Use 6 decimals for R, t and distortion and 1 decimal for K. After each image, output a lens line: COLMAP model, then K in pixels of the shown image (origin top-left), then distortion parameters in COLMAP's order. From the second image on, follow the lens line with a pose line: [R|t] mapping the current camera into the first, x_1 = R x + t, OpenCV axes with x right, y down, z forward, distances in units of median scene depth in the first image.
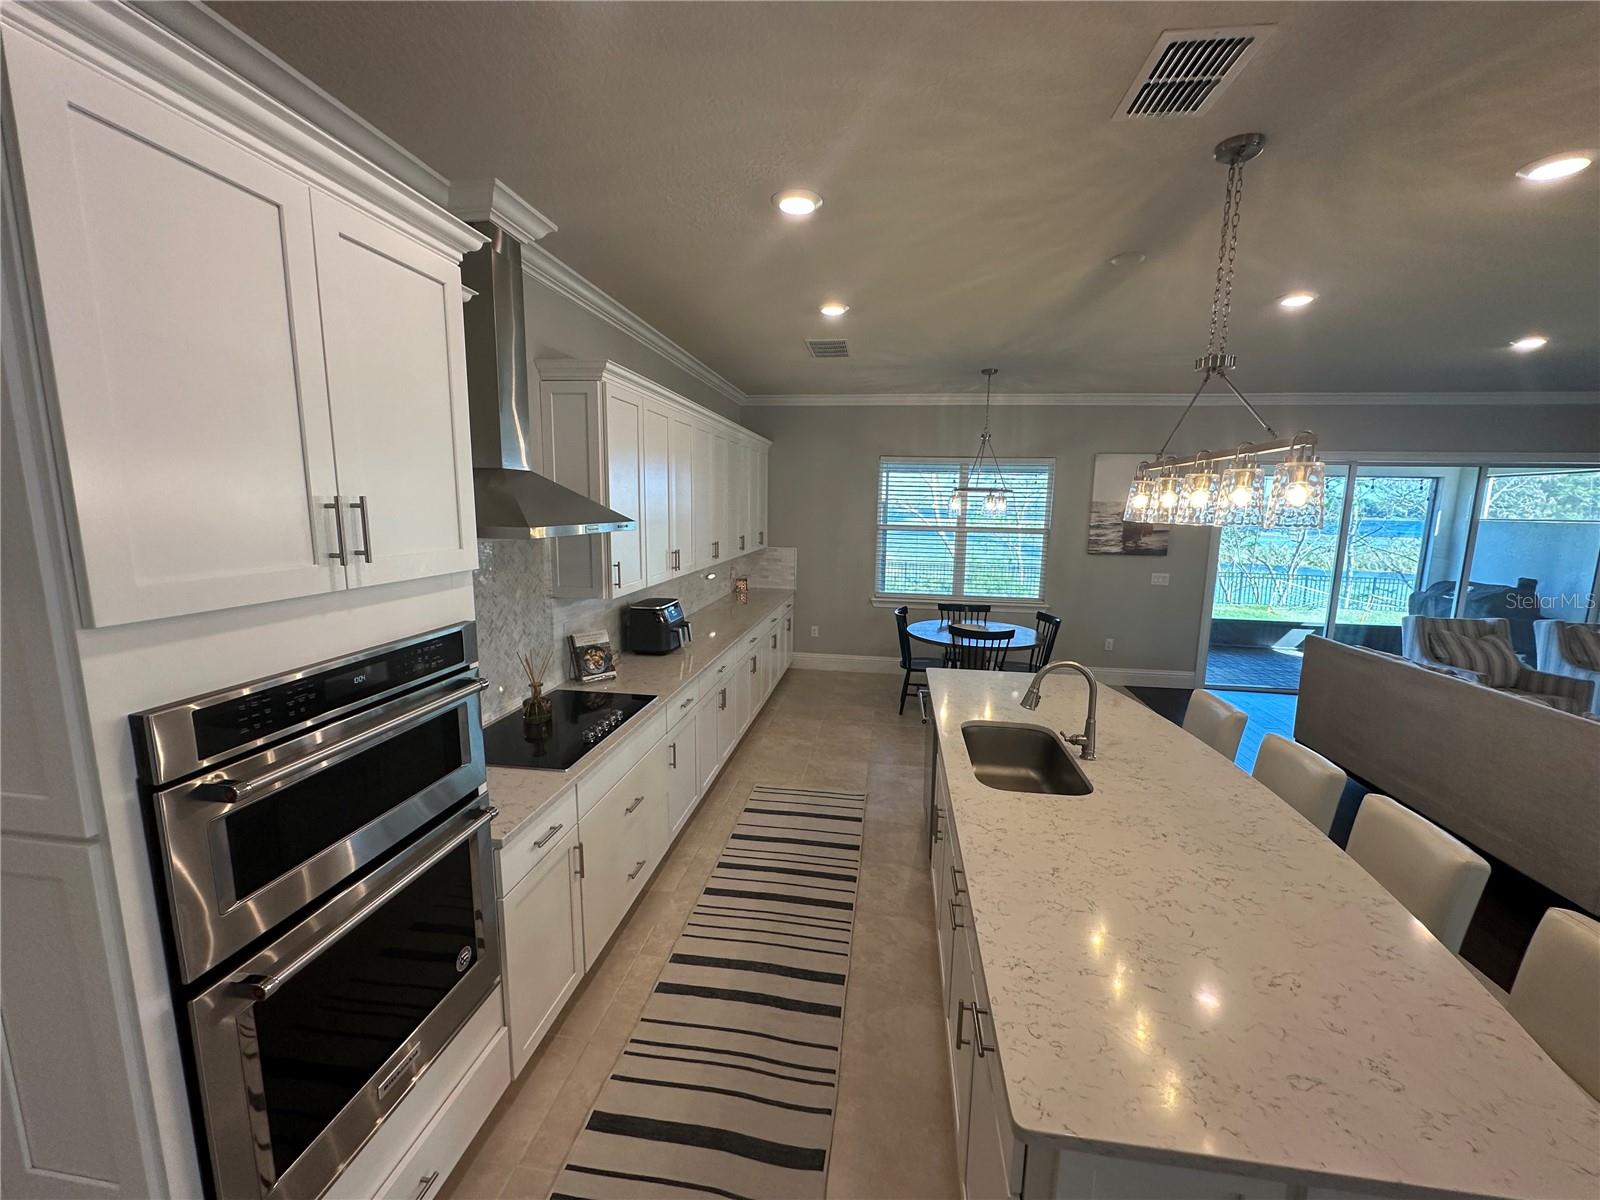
lens RADIAL K [[637.4, 0, 801.5], [0, 637.4, 600.8], [0, 0, 1]] dist [-0.002745, -0.000042]
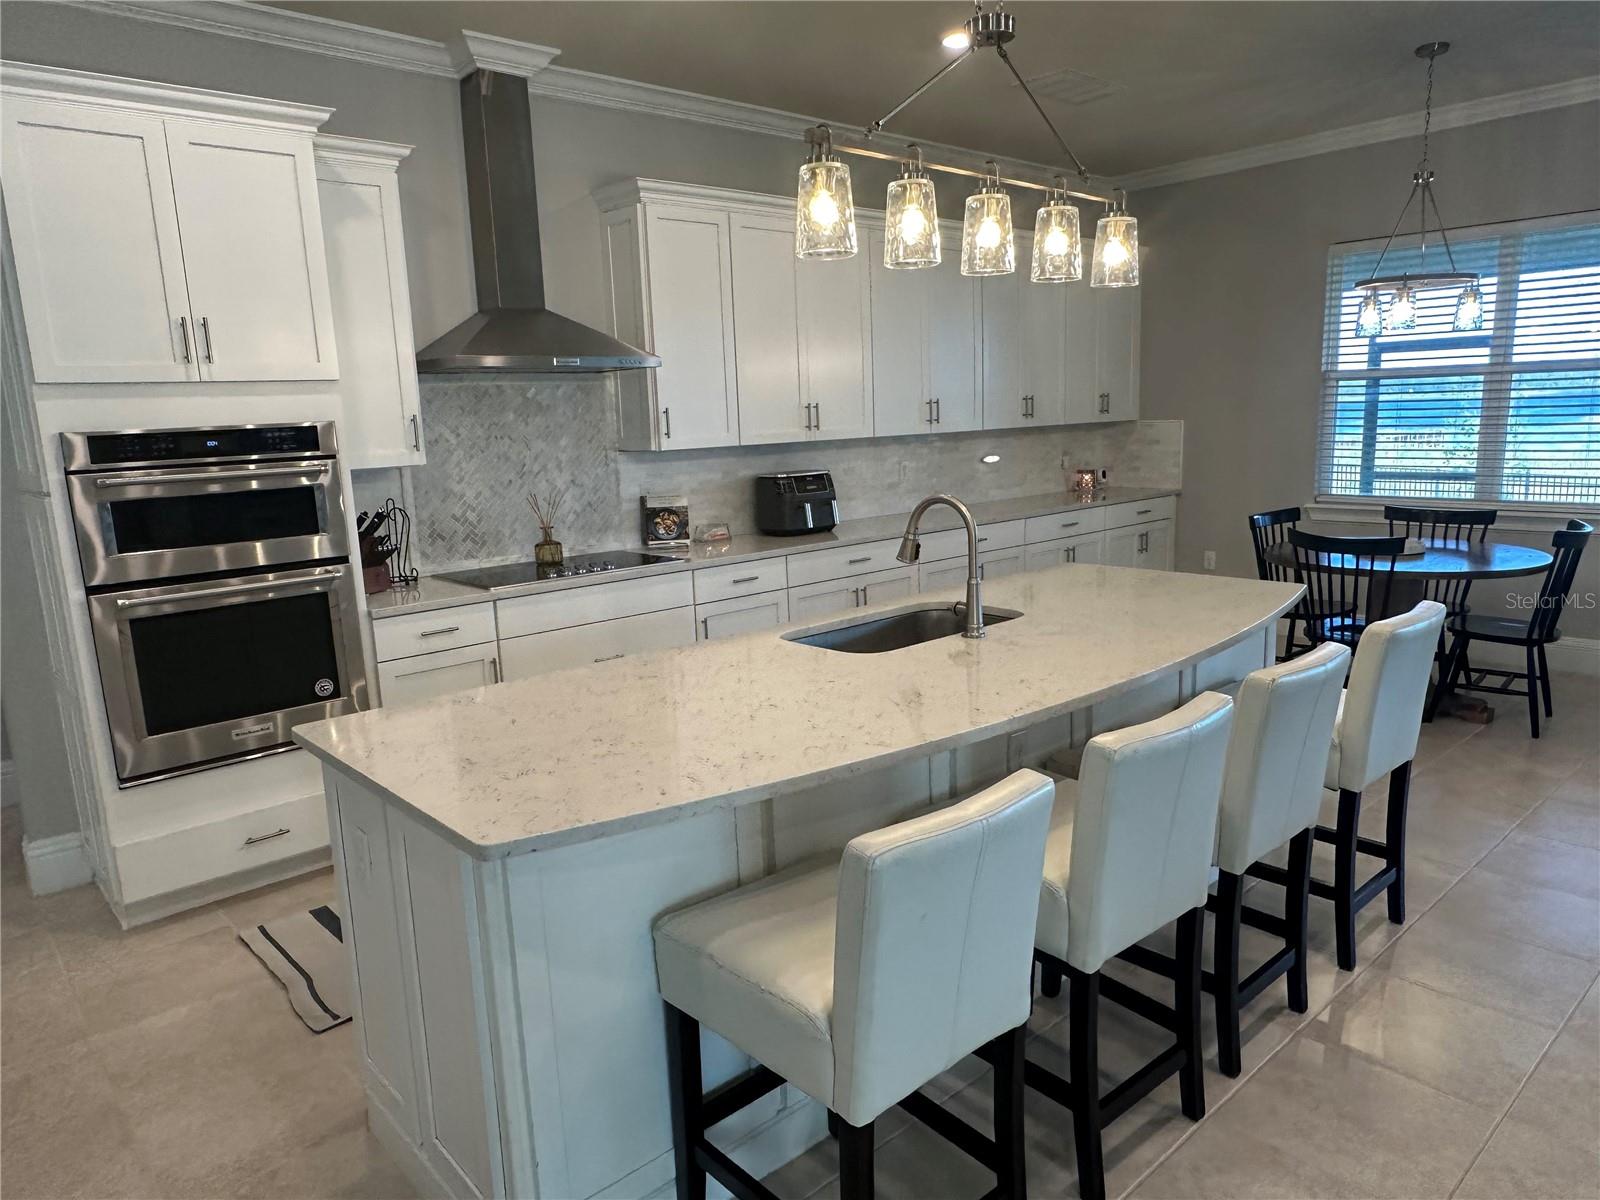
lens RADIAL K [[1052.9, 0, 798.4], [0, 1052.9, 609.5], [0, 0, 1]] dist [-0.003222, 0.000103]
pose [[0.765350, 0.073661, -0.639385, 0.748217], [-0.048083, 0.997197, 0.057327, 0.116141], [0.641815, -0.013132, 0.766747, -0.003687]]
